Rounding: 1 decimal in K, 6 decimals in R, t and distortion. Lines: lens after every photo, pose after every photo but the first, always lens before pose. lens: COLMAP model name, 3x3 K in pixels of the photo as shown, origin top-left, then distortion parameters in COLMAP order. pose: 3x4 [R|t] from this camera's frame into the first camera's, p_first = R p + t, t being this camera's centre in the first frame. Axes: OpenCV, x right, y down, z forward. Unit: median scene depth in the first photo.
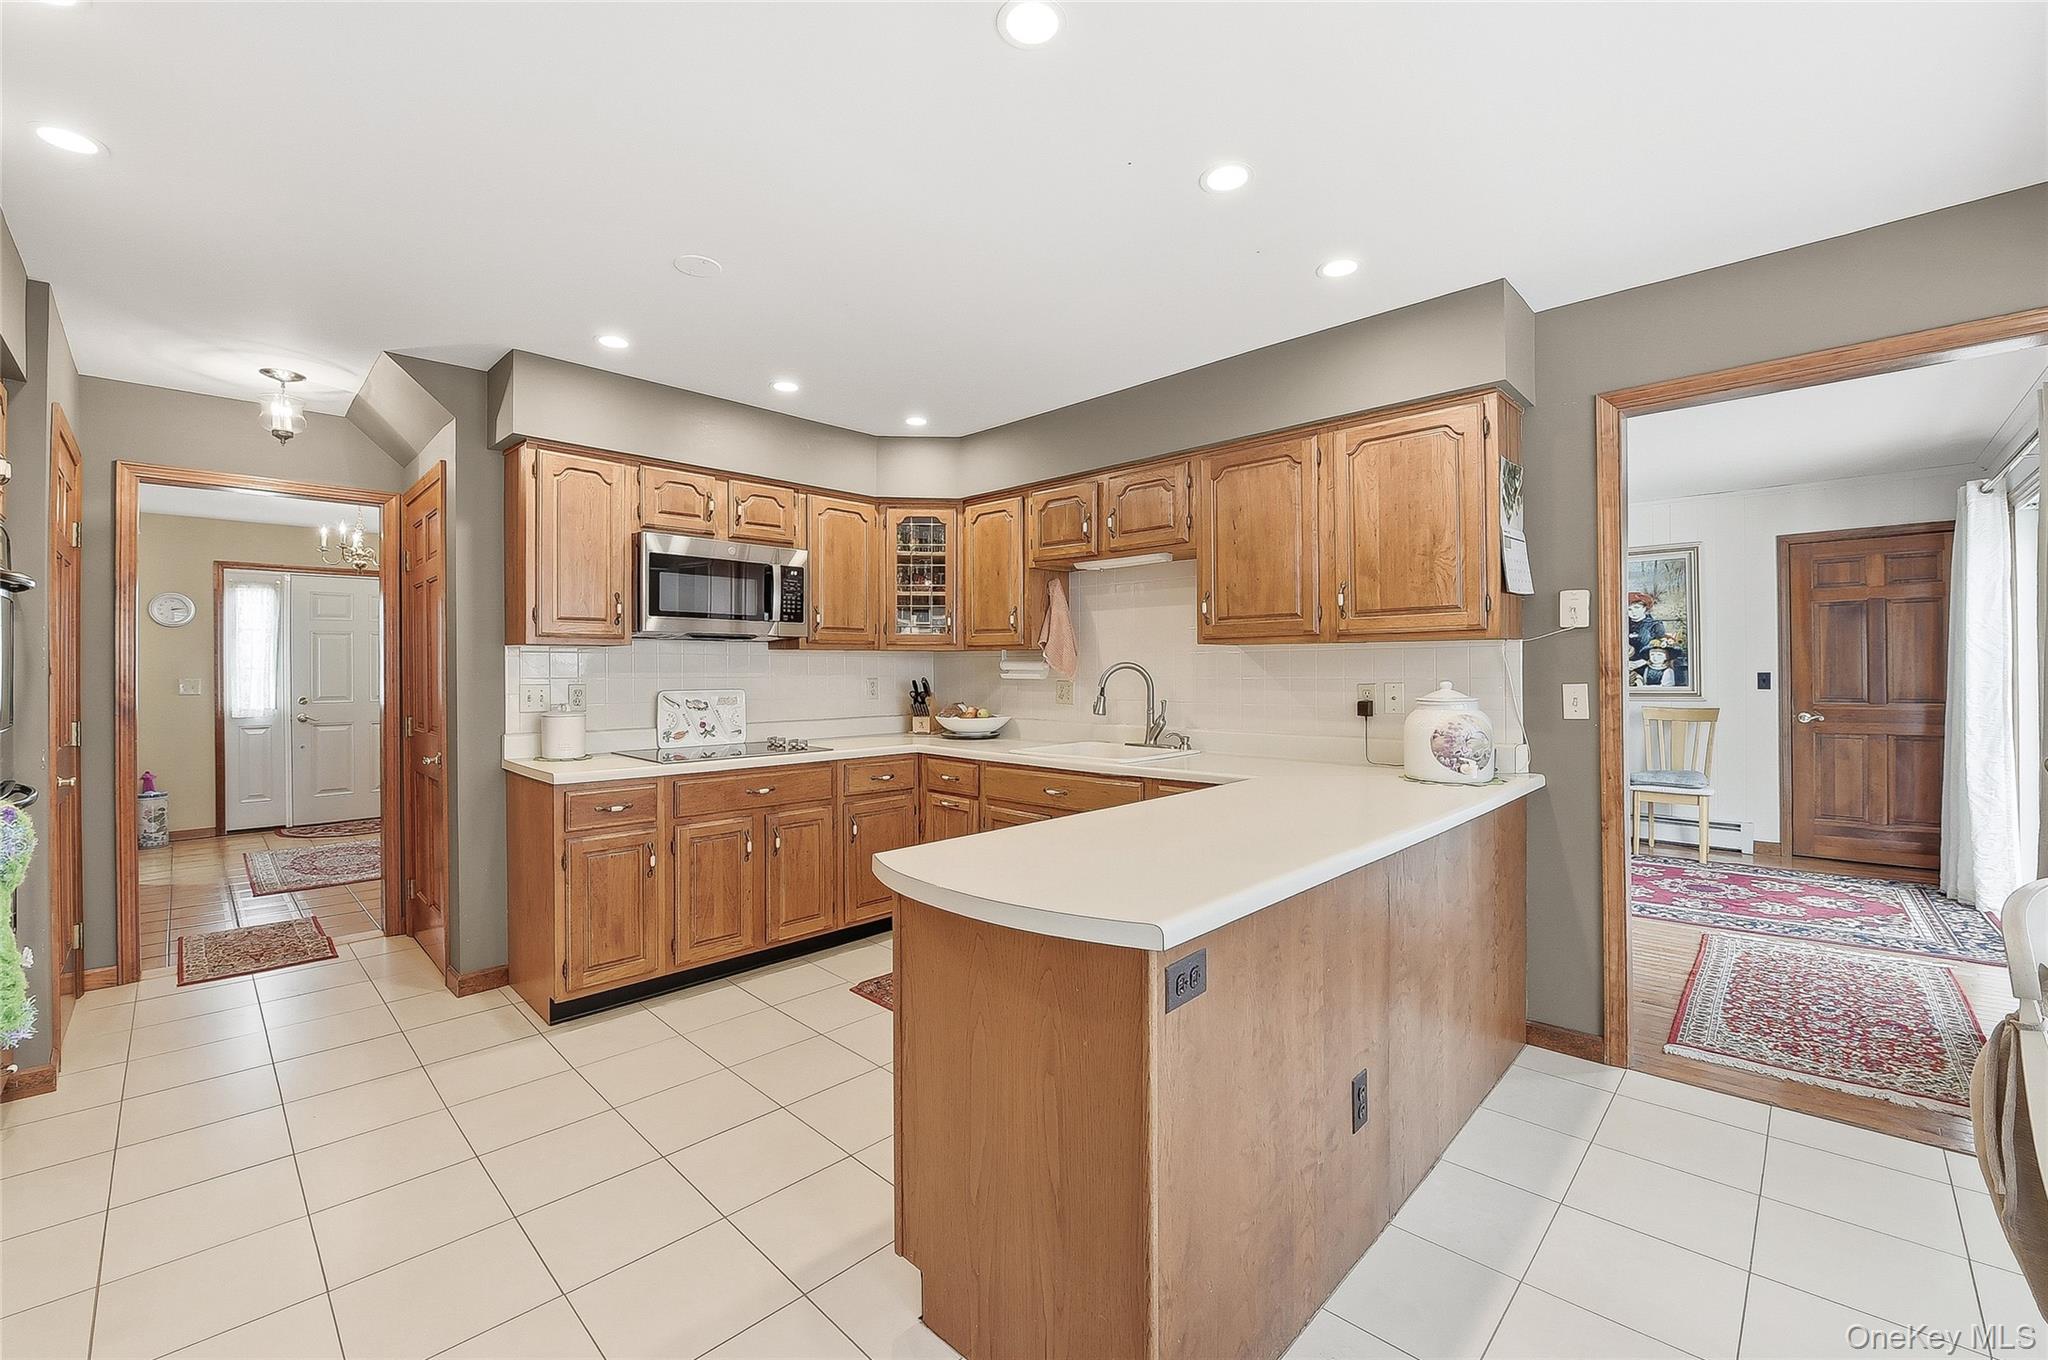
lens RADIAL K [[836.1, 0, 1016.8], [0, 836.1, 670.5], [0, 0, 1]] dist [-0.009149, -0.002798]
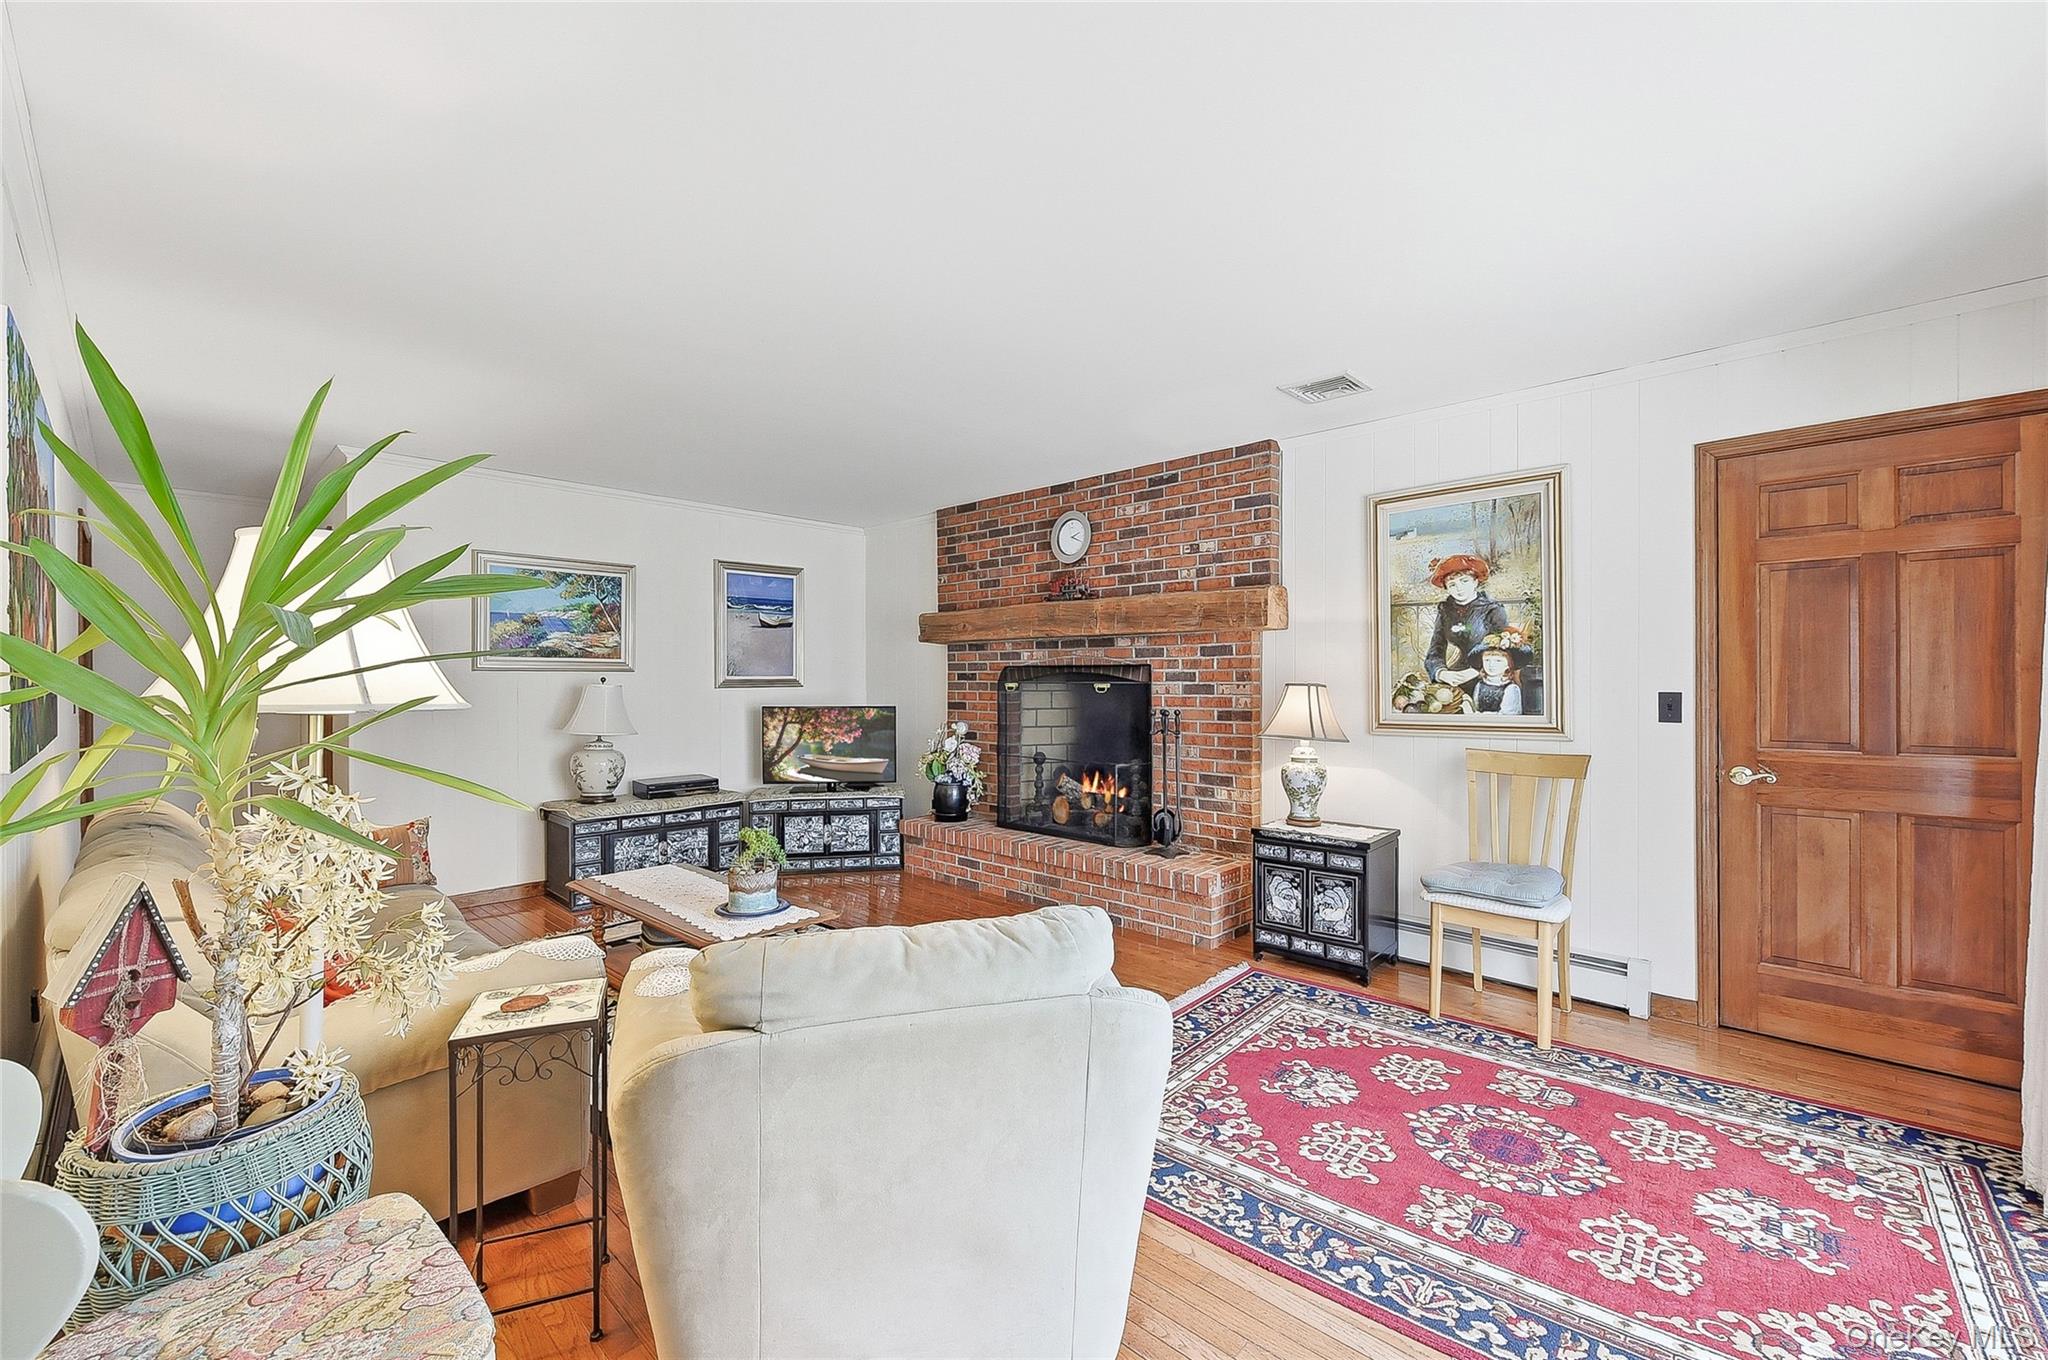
lens RADIAL K [[836.1, 0, 979.1], [0, 836.1, 681.1], [0, 0, 1]] dist [-0.009149, -0.002798]
pose [[0.999466, 0.010992, 0.030767, 0.428443], [-0.010882, 0.999934, -0.003740, 0.002058], [-0.030807, 0.003403, 0.999520, 0.465613]]
